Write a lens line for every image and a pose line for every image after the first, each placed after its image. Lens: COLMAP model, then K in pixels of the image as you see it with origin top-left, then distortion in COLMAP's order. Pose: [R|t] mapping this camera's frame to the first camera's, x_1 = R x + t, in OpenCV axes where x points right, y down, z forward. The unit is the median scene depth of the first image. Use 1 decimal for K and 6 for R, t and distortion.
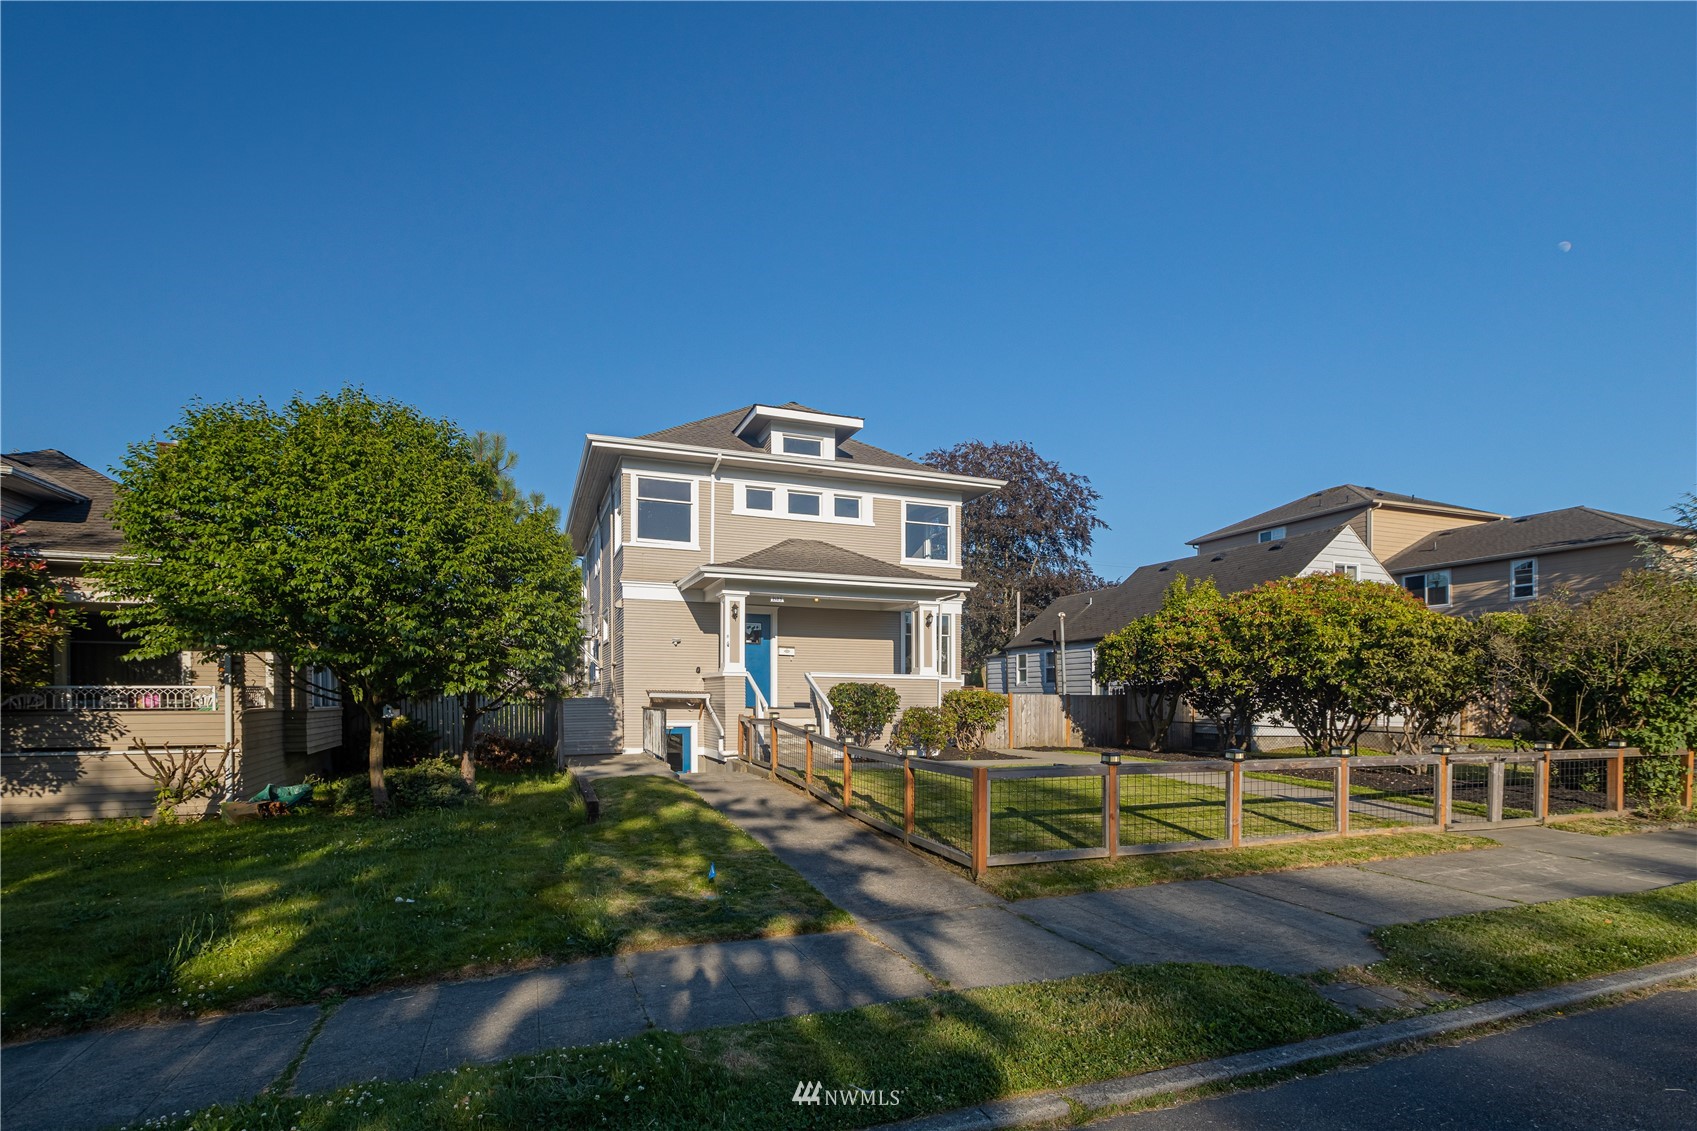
lens RADIAL K [[831.0, 0, 845.7], [0, 831.0, 714.3], [0, 0, 1]] dist [-0.000777, 0.000226]
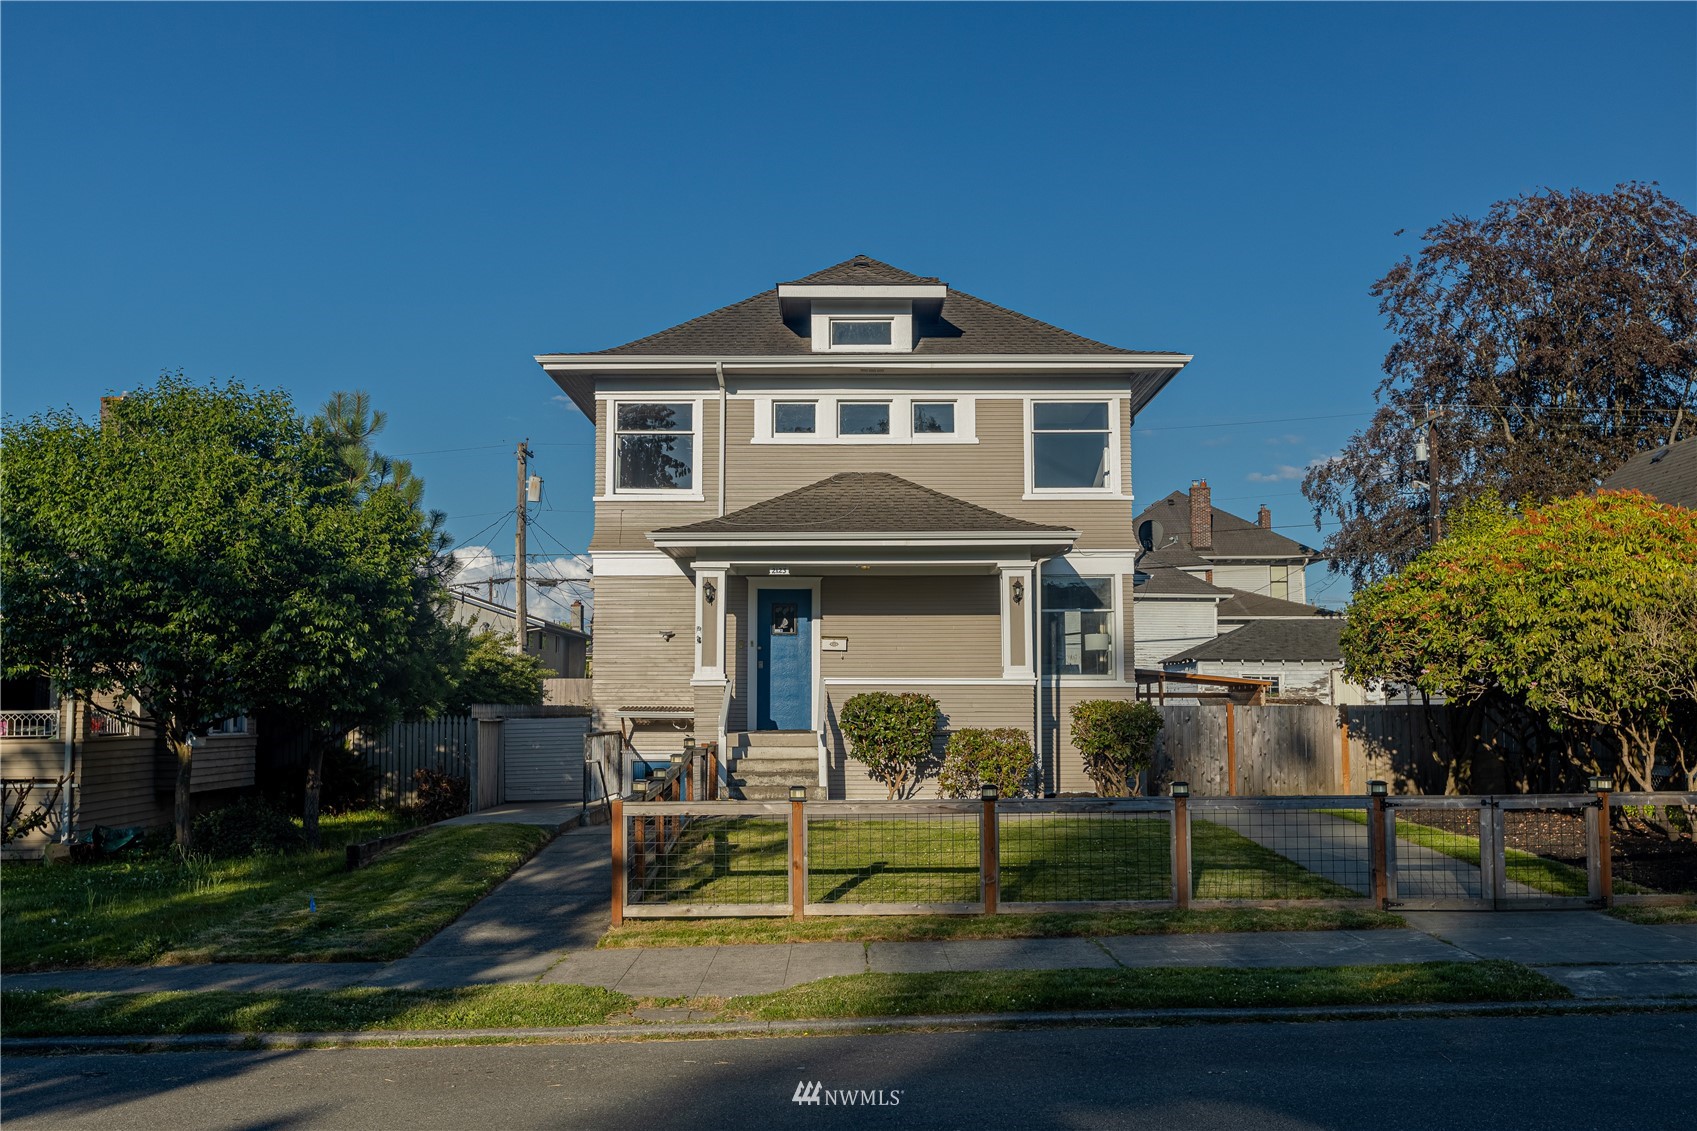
lens RADIAL K [[1639.1, 0, 848.5], [0, 1639.1, 565.5], [0, 0, 1]] dist [-0.012897, -0.024103]
pose [[0.937403, -0.039155, -0.346037, 0.386798], [0.003127, 0.994565, -0.104067, -0.003275], [0.348231, 0.096470, 0.932431, -0.201422]]
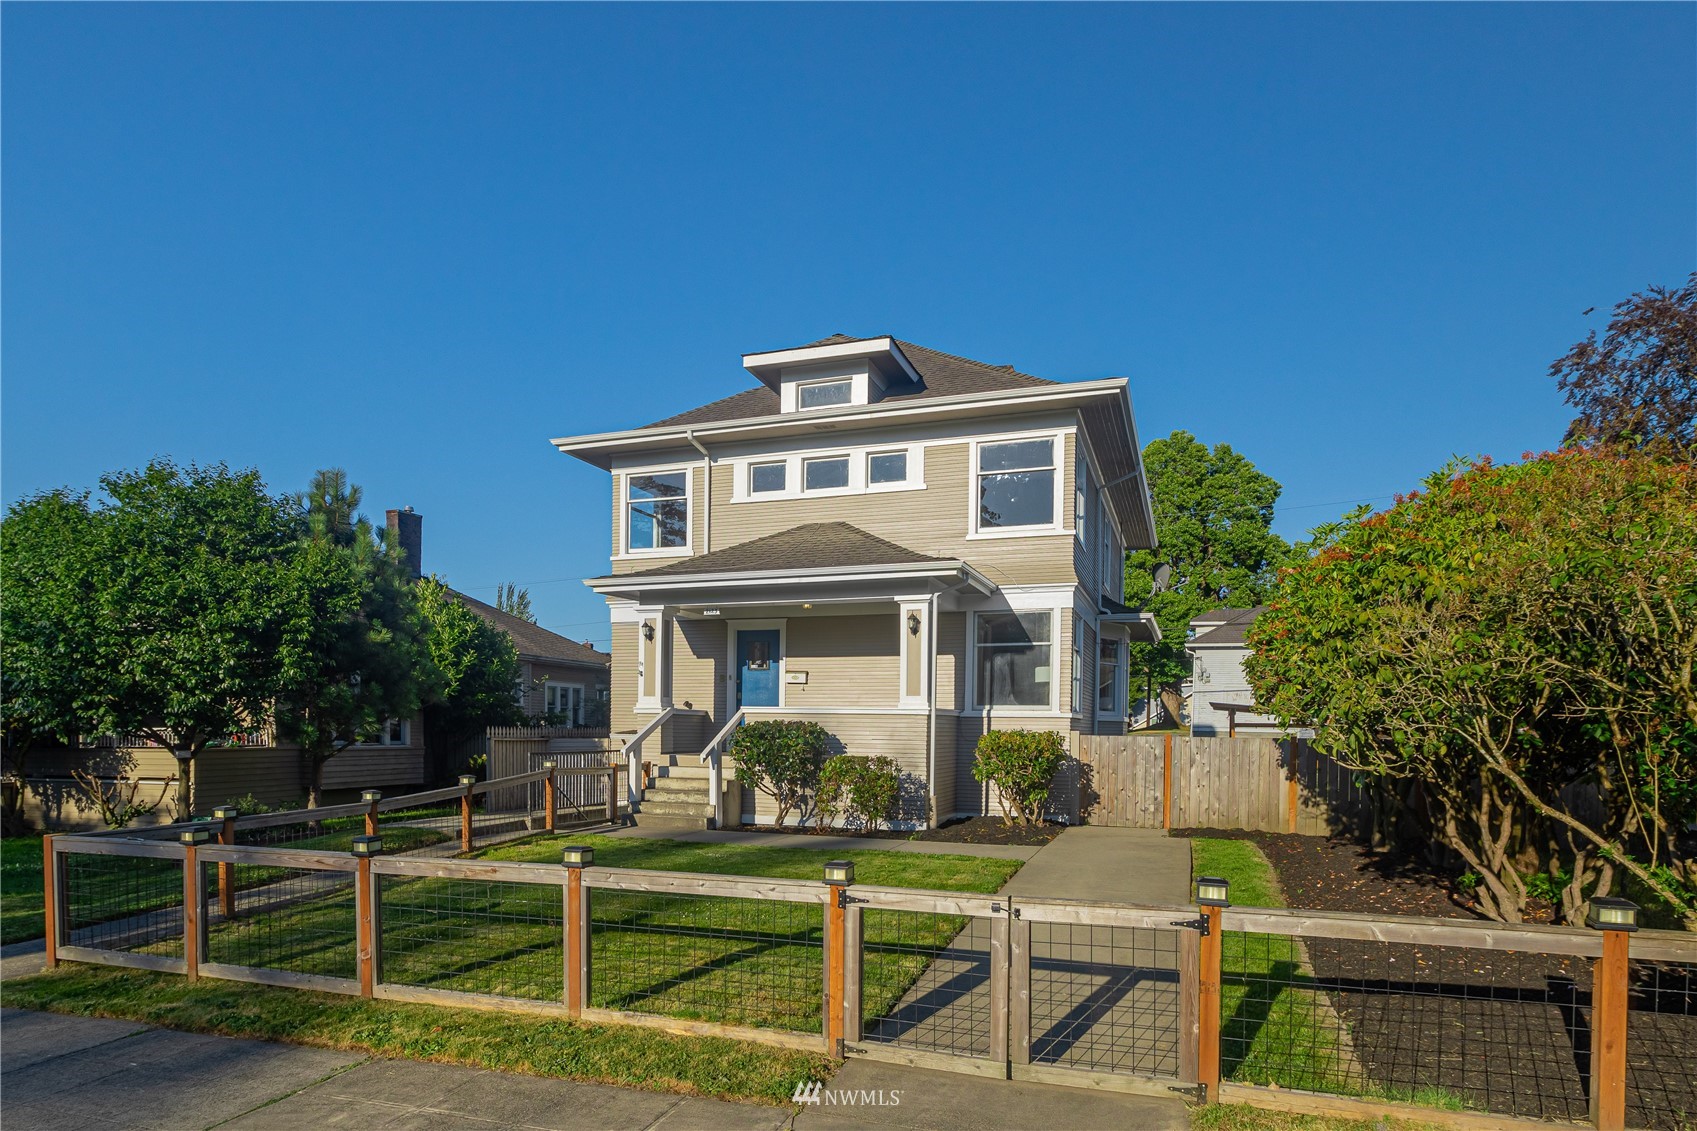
lens RADIAL K [[1045.2, 0, 743.4], [0, 1045.2, 765.7], [0, 0, 1]] dist [0.001595, 0.001036]
pose [[0.746286, 0.025540, -0.665135, 0.518960], [-0.015717, 0.999661, 0.020751, -0.015562], [0.665440, -0.005032, 0.746435, 0.270394]]
